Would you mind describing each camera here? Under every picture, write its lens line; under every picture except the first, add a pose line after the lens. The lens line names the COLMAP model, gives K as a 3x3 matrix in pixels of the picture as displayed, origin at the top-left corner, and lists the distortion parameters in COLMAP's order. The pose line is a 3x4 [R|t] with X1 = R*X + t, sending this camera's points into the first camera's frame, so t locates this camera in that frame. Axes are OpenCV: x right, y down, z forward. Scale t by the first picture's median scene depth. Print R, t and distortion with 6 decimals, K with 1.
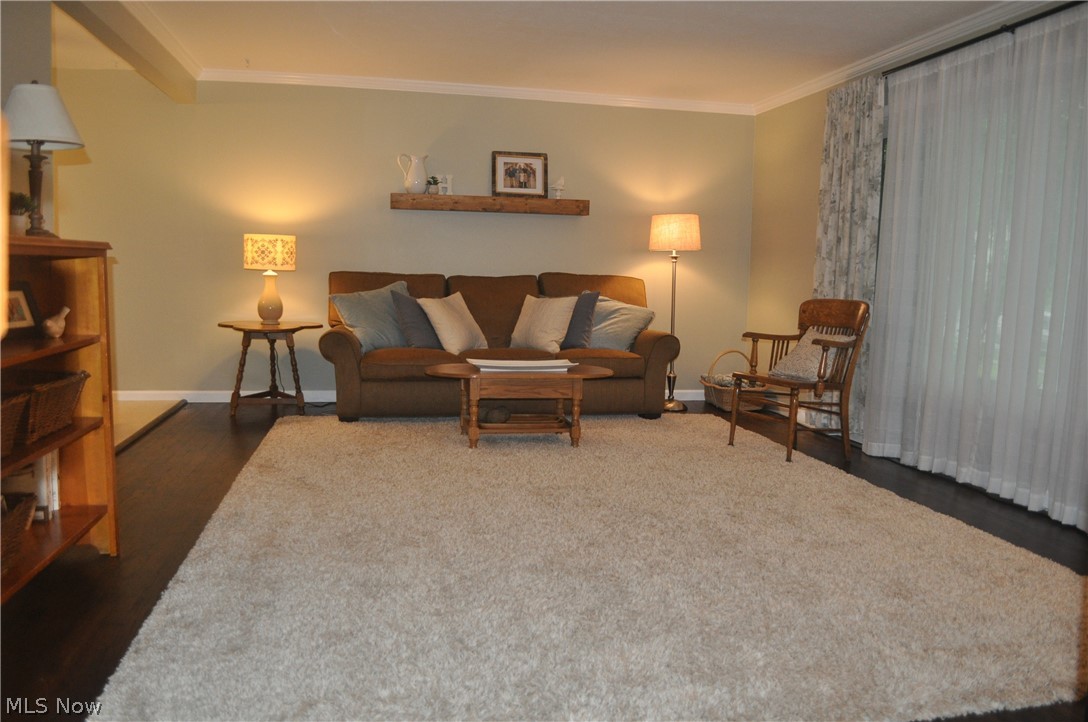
lens RADIAL K [[850.4, 0, 556.8], [0, 850.4, 366.1], [0, 0, 1]] dist [-0.070192, 0.004511]
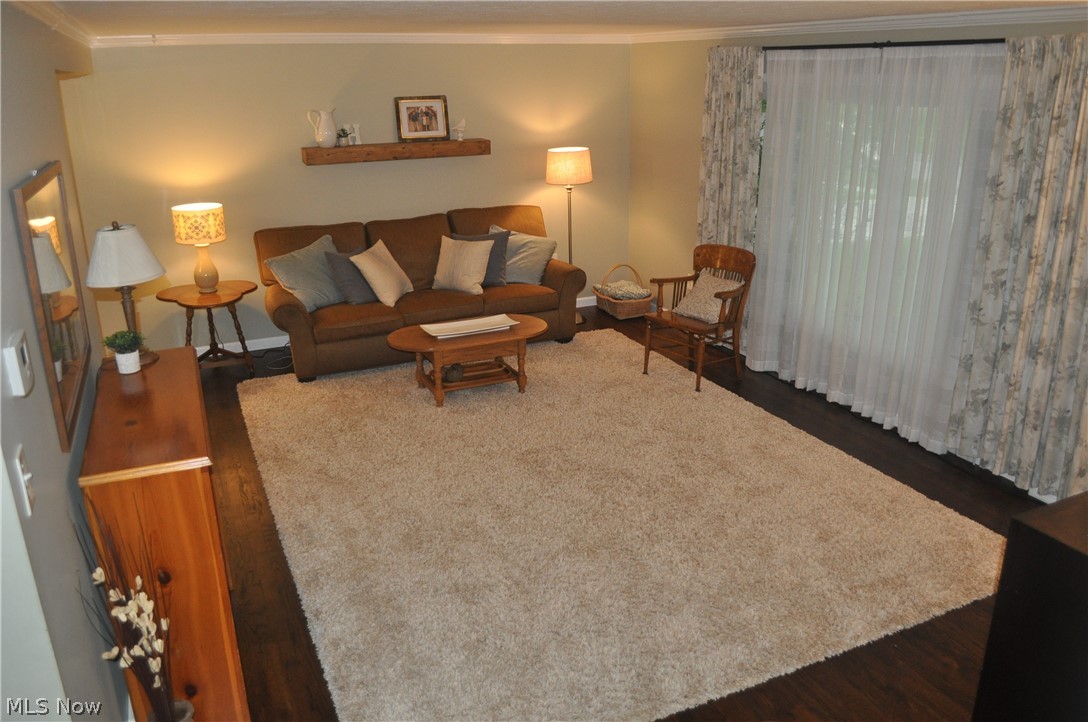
lens RADIAL K [[850.2, 0, 547.0], [0, 850.2, 362.1], [0, 0, 1]] dist [-0.066374, 0.003390]
pose [[0.975157, -0.106120, 0.194443, -0.155074], [0.060374, 0.971875, 0.227628, -0.193962], [-0.213130, -0.210234, 0.954137, -0.117635]]
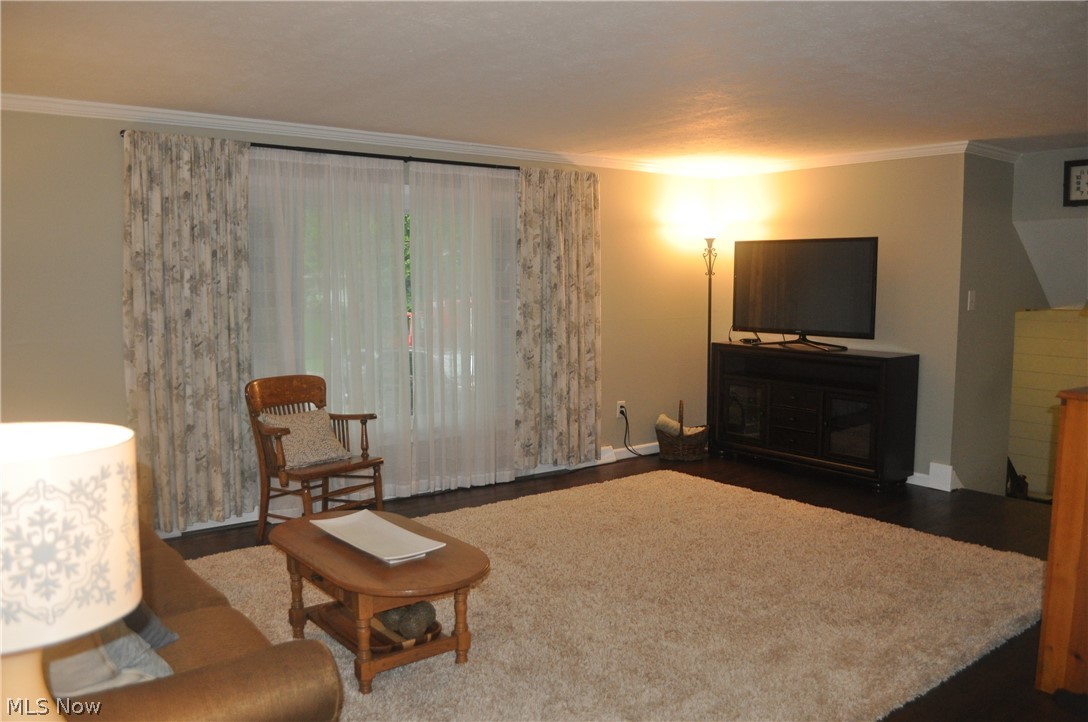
lens RADIAL K [[850.2, 0, 547.0], [0, 850.2, 362.1], [0, 0, 1]] dist [-0.066374, 0.003390]
pose [[-0.436553, -0.114176, 0.892404, -0.610245], [0.081155, 0.982873, 0.165451, -0.213713], [-0.896011, 0.144652, -0.419810, 1.042137]]
